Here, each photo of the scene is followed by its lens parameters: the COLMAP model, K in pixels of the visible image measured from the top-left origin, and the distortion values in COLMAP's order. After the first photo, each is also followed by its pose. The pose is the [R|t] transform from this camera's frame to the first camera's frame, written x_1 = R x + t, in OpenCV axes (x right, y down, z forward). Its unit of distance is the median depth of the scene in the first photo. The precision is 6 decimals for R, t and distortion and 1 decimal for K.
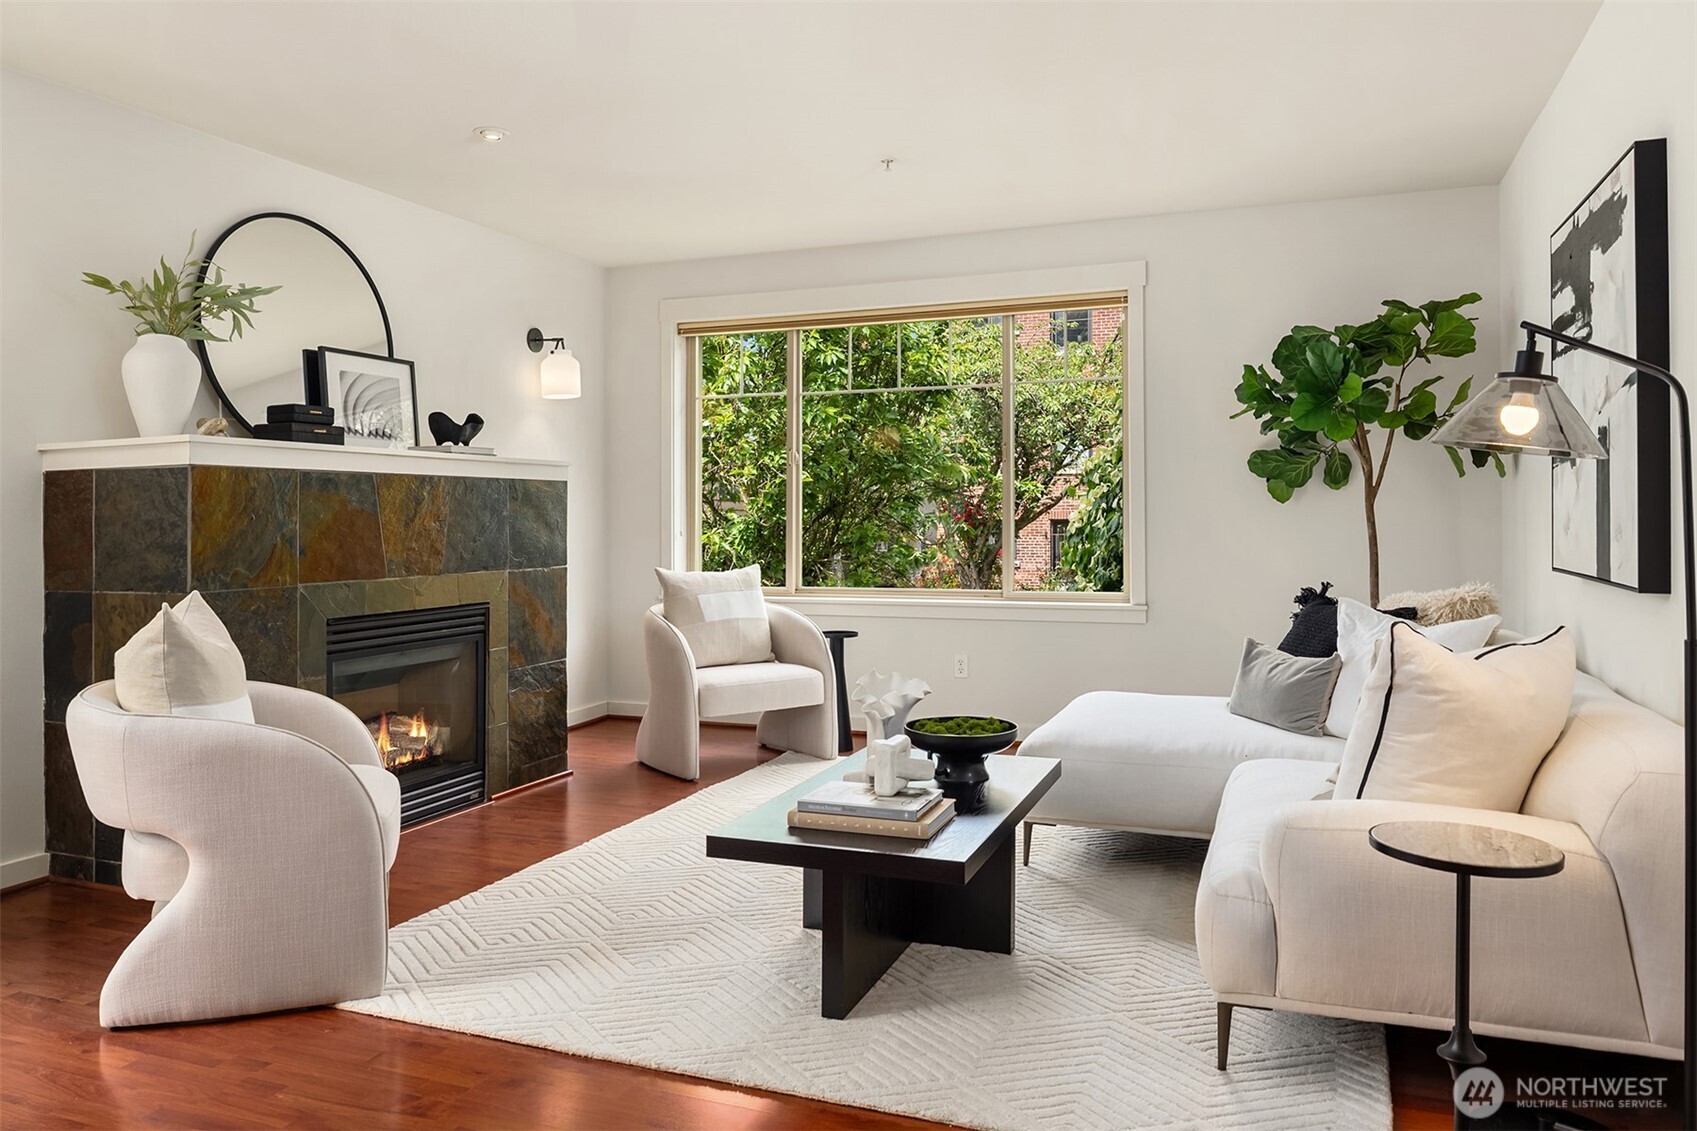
lens RADIAL K [[1200.3, 0, 849.7], [0, 1200.3, 528.7], [0, 0, 1]] dist [-0.016219, -0.002432]
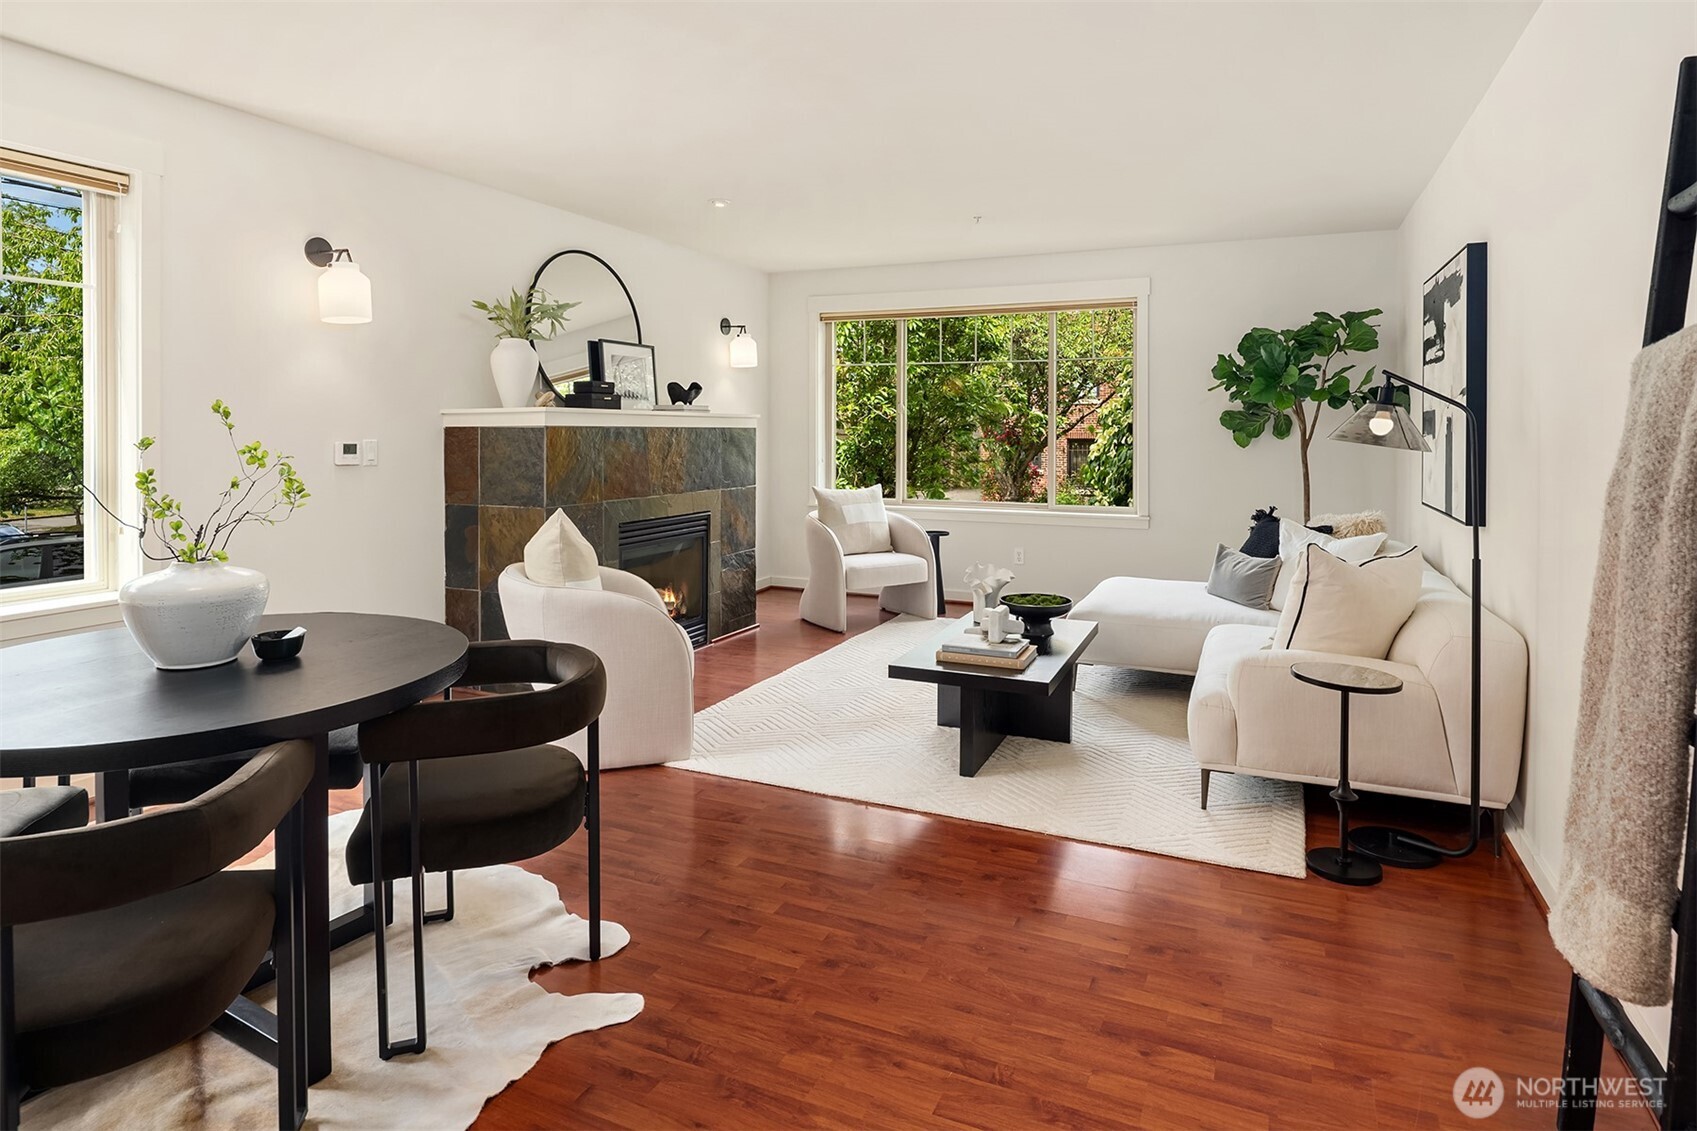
lens RADIAL K [[934.9, 0, 882.4], [0, 934.9, 427.2], [0, 0, 1]] dist [-0.001934, -0.001292]
pose [[0.999638, 0.011774, -0.024200, -0.057364], [-0.012074, 0.999851, -0.012298, -0.031342], [0.024052, 0.012585, 0.999631, -0.165584]]
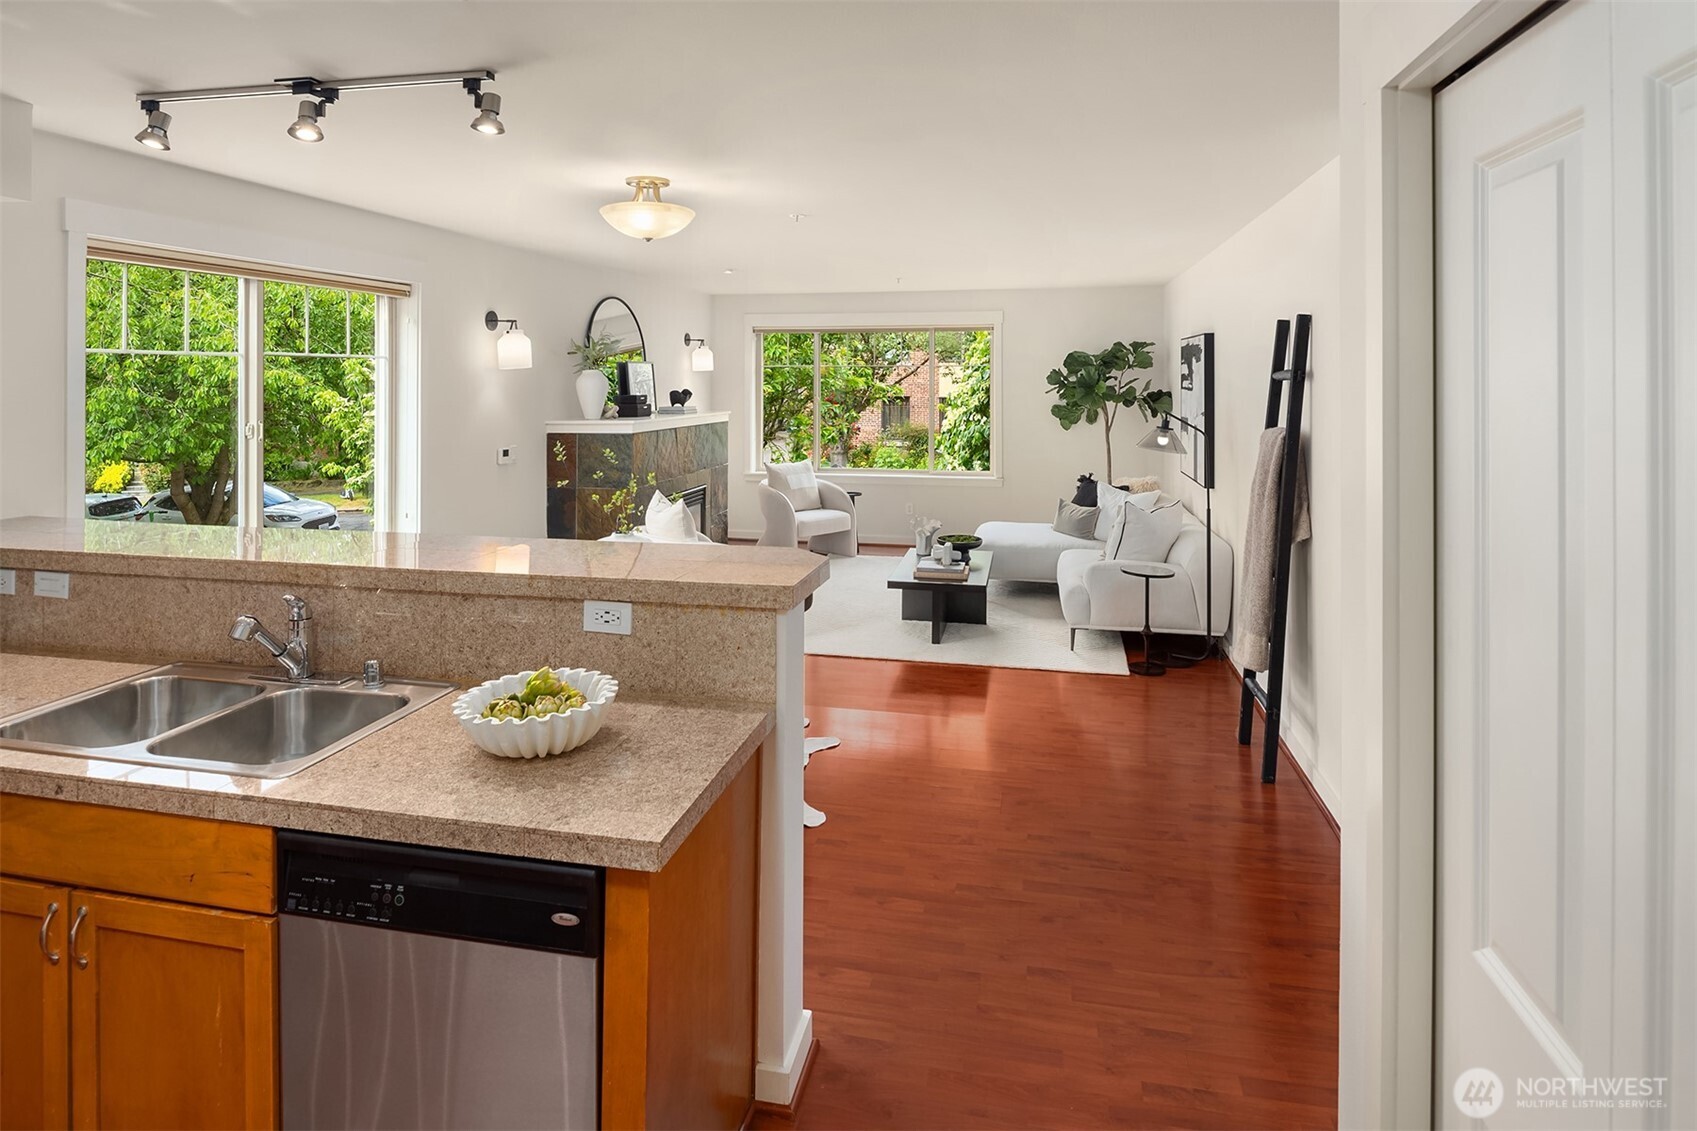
lens RADIAL K [[911.3, 0, 847.5], [0, 911.3, 378.4], [0, 0, 1]] dist [0.002028, 0.000062]
pose [[0.987870, 0.005436, 0.155191, -0.312091], [-0.003500, 0.999913, -0.012746, -0.104615], [-0.155246, 0.012048, 0.987802, -0.610923]]
